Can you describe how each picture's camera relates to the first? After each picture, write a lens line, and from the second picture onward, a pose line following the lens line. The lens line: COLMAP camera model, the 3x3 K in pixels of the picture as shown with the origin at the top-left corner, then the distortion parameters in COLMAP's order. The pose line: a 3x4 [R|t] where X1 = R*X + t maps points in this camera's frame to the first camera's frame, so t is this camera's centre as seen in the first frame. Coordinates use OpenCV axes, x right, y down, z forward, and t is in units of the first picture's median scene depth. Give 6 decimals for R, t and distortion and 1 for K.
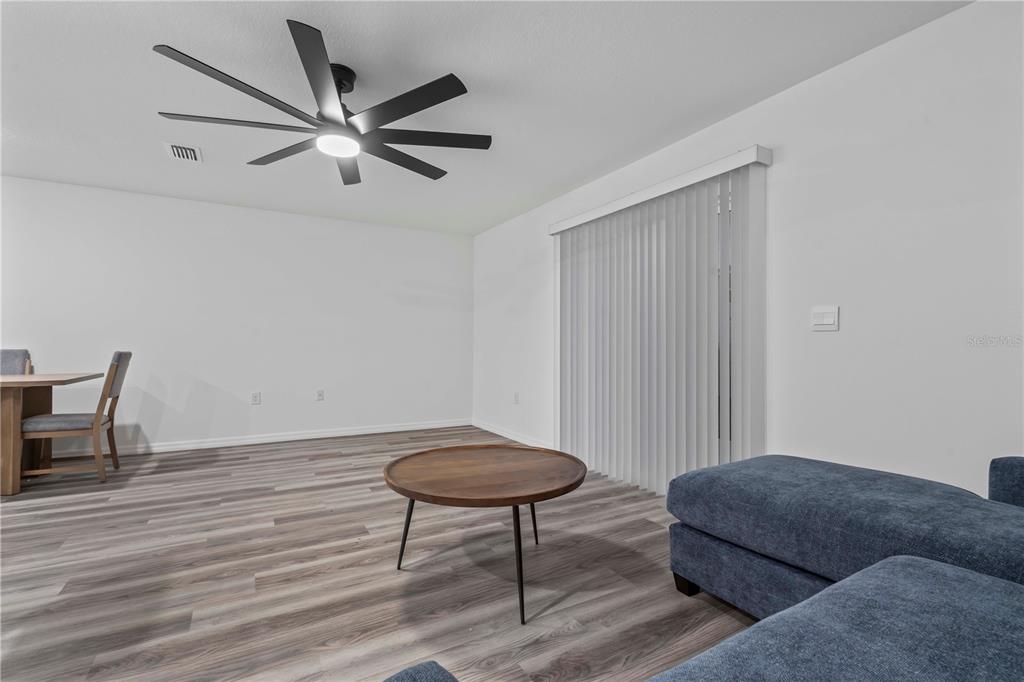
lens RADIAL K [[464.2, 0, 512.0], [0, 464.2, 341.0], [0, 0, 1]] dist [-0.000282, -0.000087]
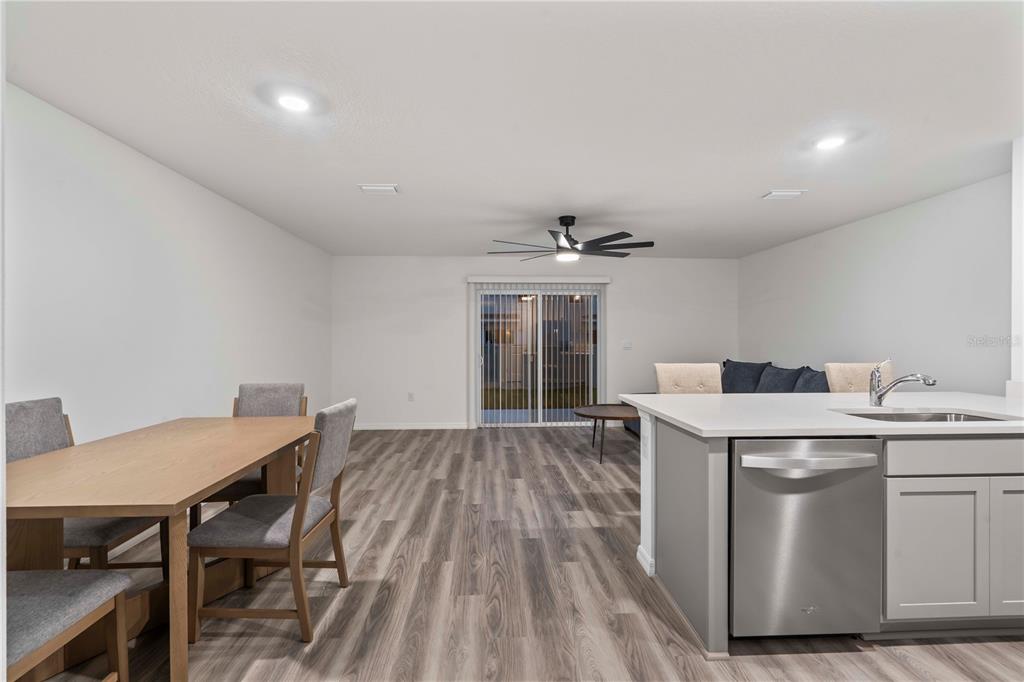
lens RADIAL K [[464.2, 0, 512.0], [0, 464.2, 341.0], [0, 0, 1]] dist [-0.000282, -0.000087]
pose [[0.443578, -0.006508, 0.896212, -2.420609], [-0.005189, 0.999938, 0.009829, -0.113377], [-0.896221, -0.009010, 0.443517, 0.407285]]
